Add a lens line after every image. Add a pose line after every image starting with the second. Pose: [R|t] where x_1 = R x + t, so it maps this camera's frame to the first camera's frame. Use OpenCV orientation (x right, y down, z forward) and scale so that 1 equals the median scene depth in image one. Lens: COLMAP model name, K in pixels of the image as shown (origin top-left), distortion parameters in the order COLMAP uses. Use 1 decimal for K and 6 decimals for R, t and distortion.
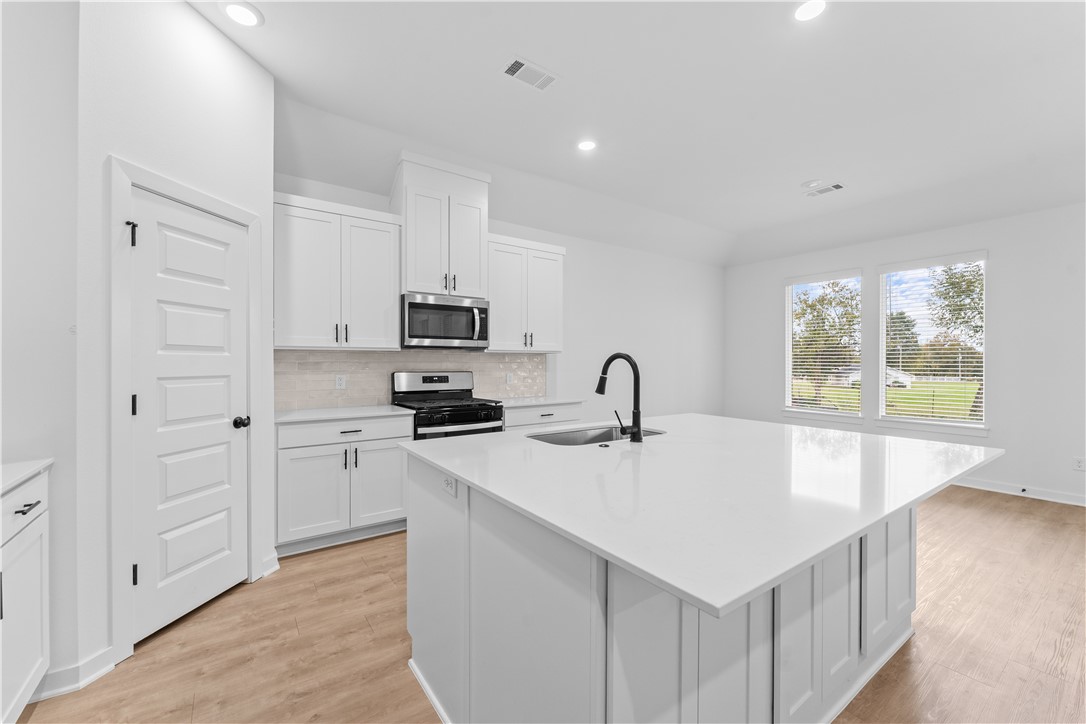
lens RADIAL K [[439.9, 0, 540.2], [0, 439.9, 362.8], [0, 0, 1]] dist [-0.000626, -0.000264]
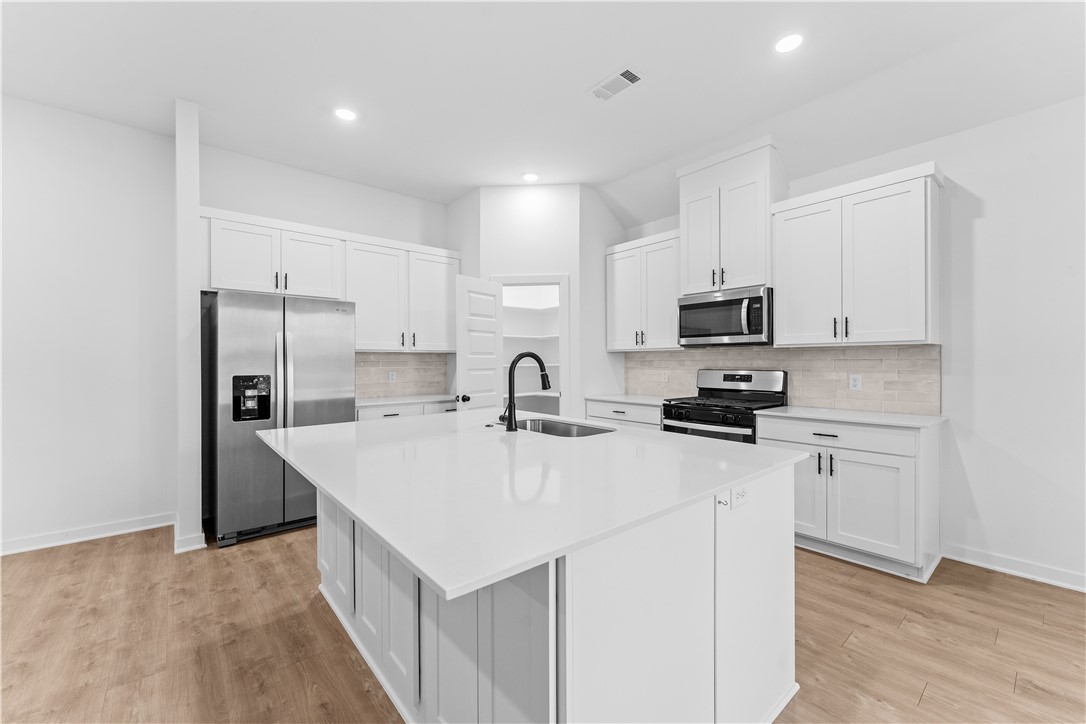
lens RADIAL K [[439.9, 0, 536.6], [0, 439.9, 361.1], [0, 0, 1]] dist [-0.000626, -0.000264]
pose [[0.076400, -0.001213, -0.997077, 0.707404], [0.003384, 0.999994, -0.000957, 0.000577], [0.997072, -0.003301, 0.076404, 0.515574]]
